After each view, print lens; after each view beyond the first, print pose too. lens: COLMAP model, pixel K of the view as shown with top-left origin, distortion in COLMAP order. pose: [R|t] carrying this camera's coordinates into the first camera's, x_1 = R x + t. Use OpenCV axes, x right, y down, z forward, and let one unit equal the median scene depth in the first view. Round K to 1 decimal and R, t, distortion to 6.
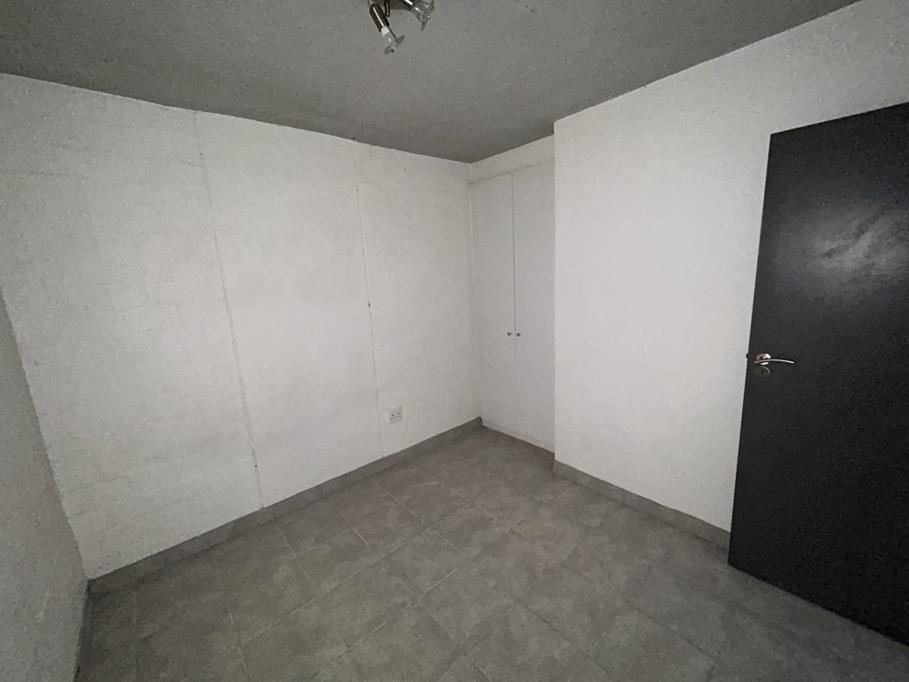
lens RADIAL K [[370.8, 0, 459.2], [0, 370.8, 340.2], [0, 0, 1]] dist [-0.000125, -0.000114]
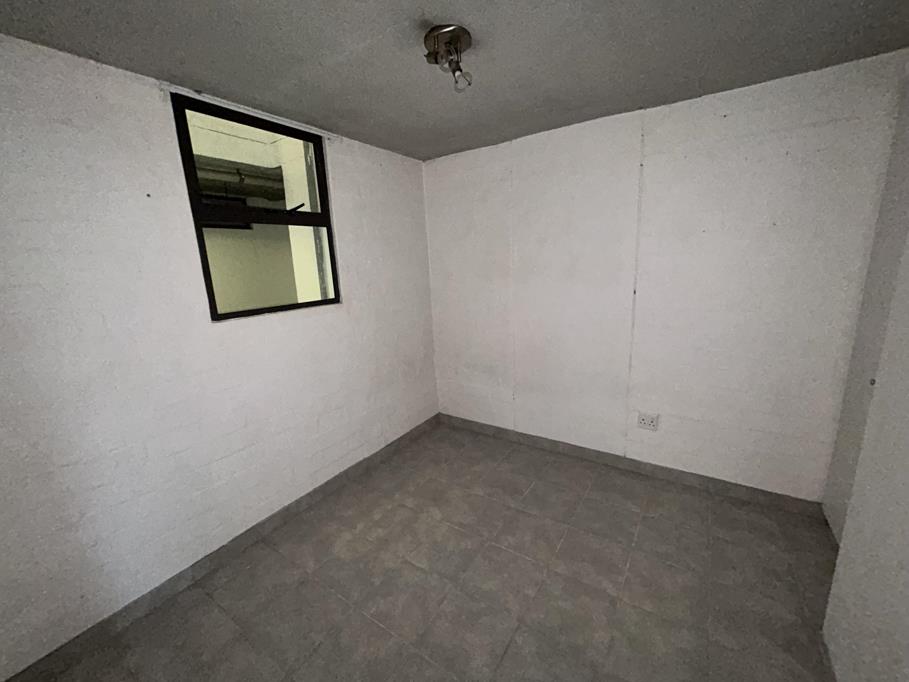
lens RADIAL K [[367.2, 0, 452.8], [0, 367.2, 342.4], [0, 0, 1]] dist [-0.001022, -0.000059]
pose [[0.257331, 0.248765, -0.933754, 0.616129], [-0.158433, 0.964081, 0.213182, -0.116723], [0.953247, 0.093079, 0.287500, 0.381657]]
